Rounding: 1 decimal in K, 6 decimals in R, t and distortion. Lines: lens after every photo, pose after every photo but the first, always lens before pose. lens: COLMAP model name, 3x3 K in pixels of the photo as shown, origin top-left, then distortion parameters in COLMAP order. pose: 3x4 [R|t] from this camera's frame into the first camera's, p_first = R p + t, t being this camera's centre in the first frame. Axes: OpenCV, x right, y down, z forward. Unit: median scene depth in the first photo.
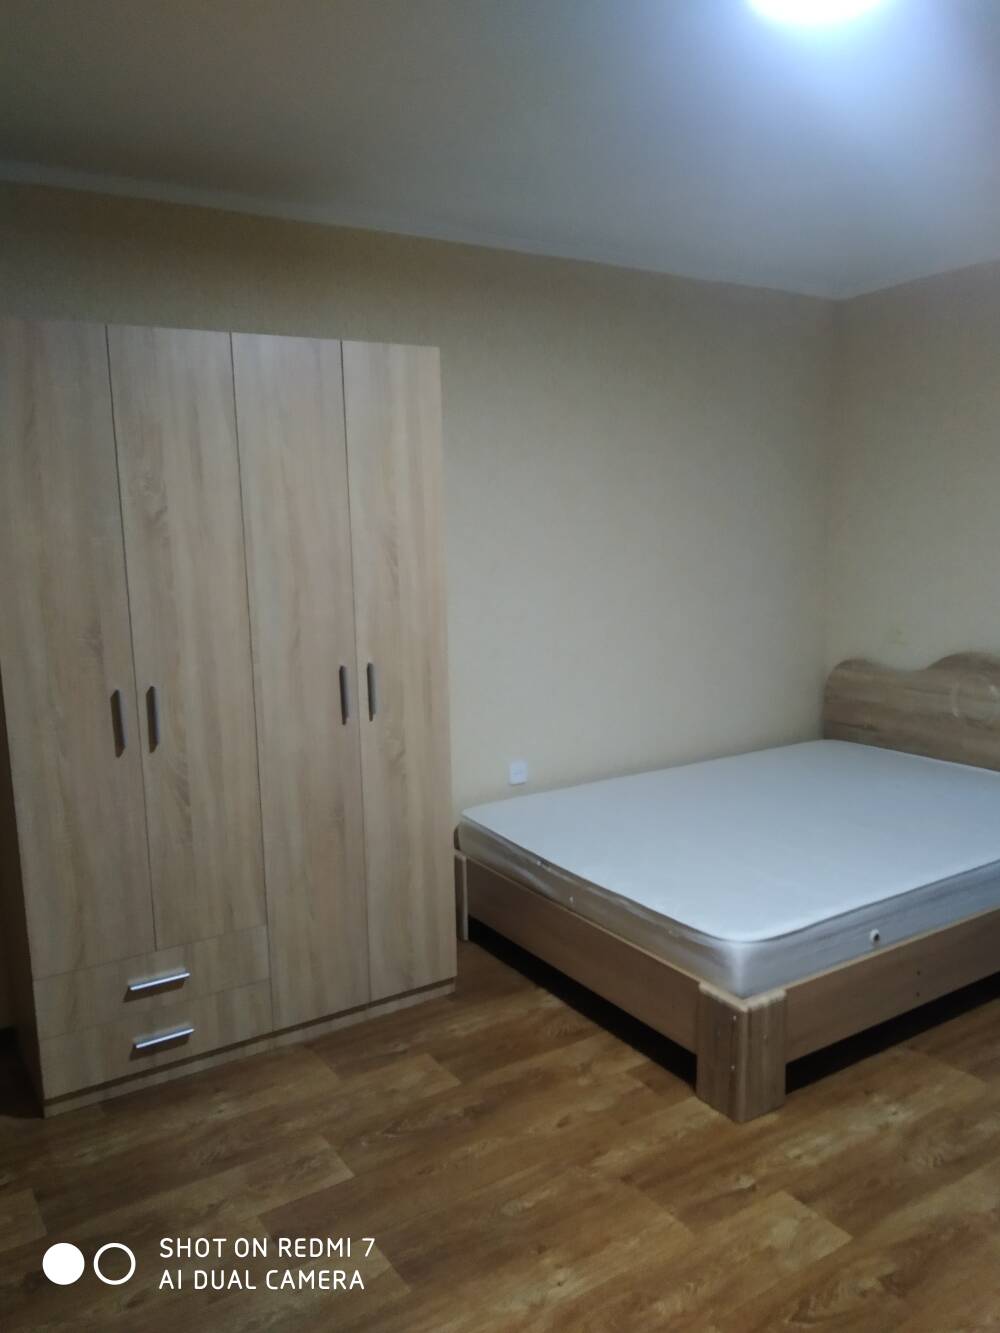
lens RADIAL K [[1046.3, 0, 500.0], [0, 1046.3, 666.5], [0, 0, 1]] dist [0.000032, -0.004501]
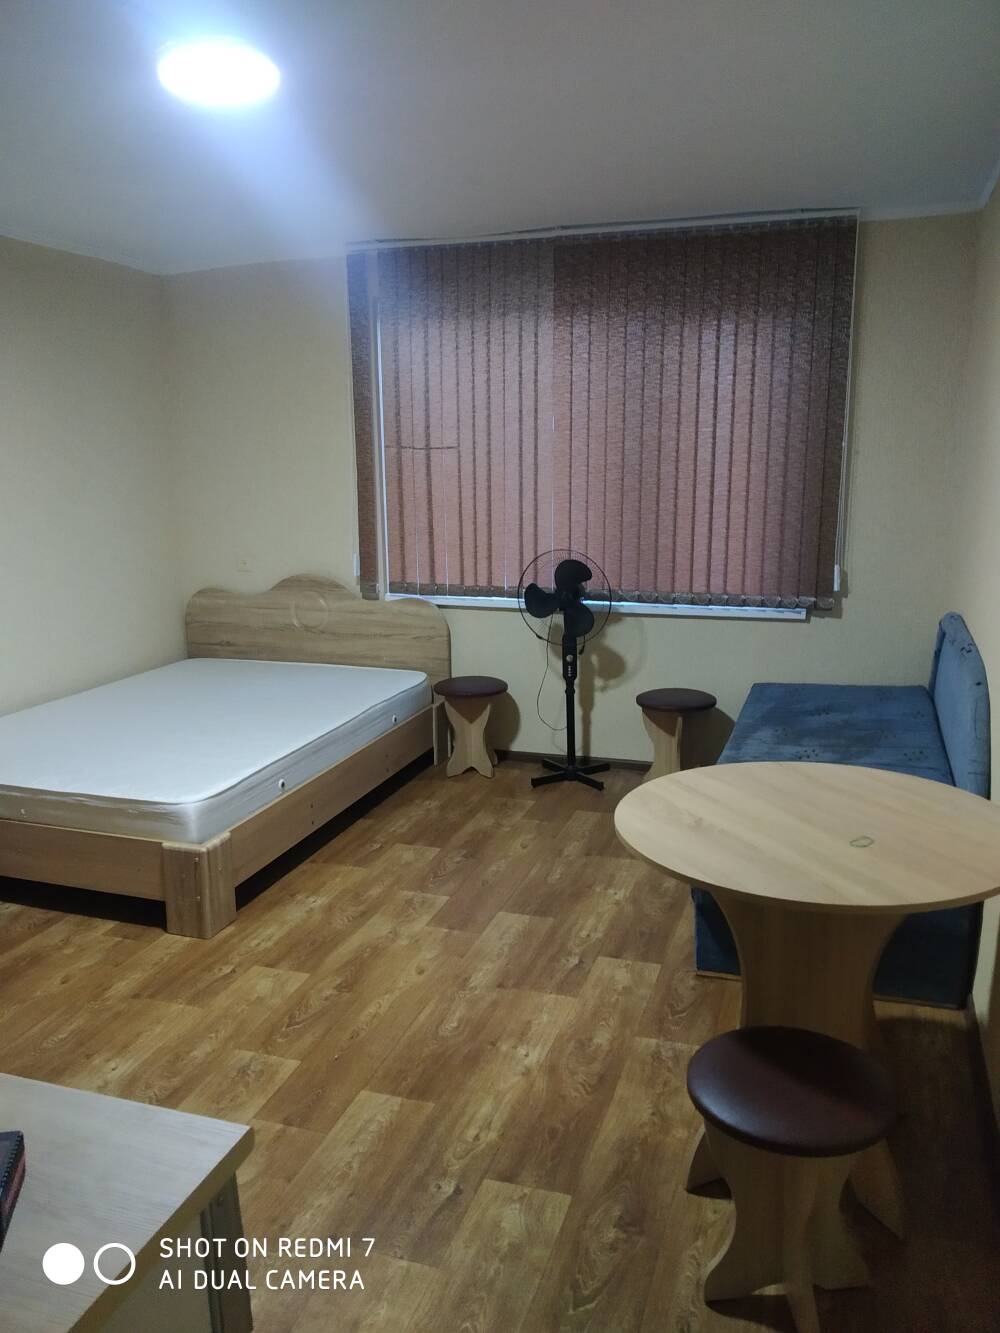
lens RADIAL K [[1046.3, 0, 500.0], [0, 1046.3, 666.5], [0, 0, 1]] dist [0.000032, -0.004501]
pose [[0.784114, -0.115507, 0.609773, -0.234883], [0.086062, 0.993272, 0.077483, 0.031484], [-0.614621, -0.008277, 0.788779, -0.238235]]
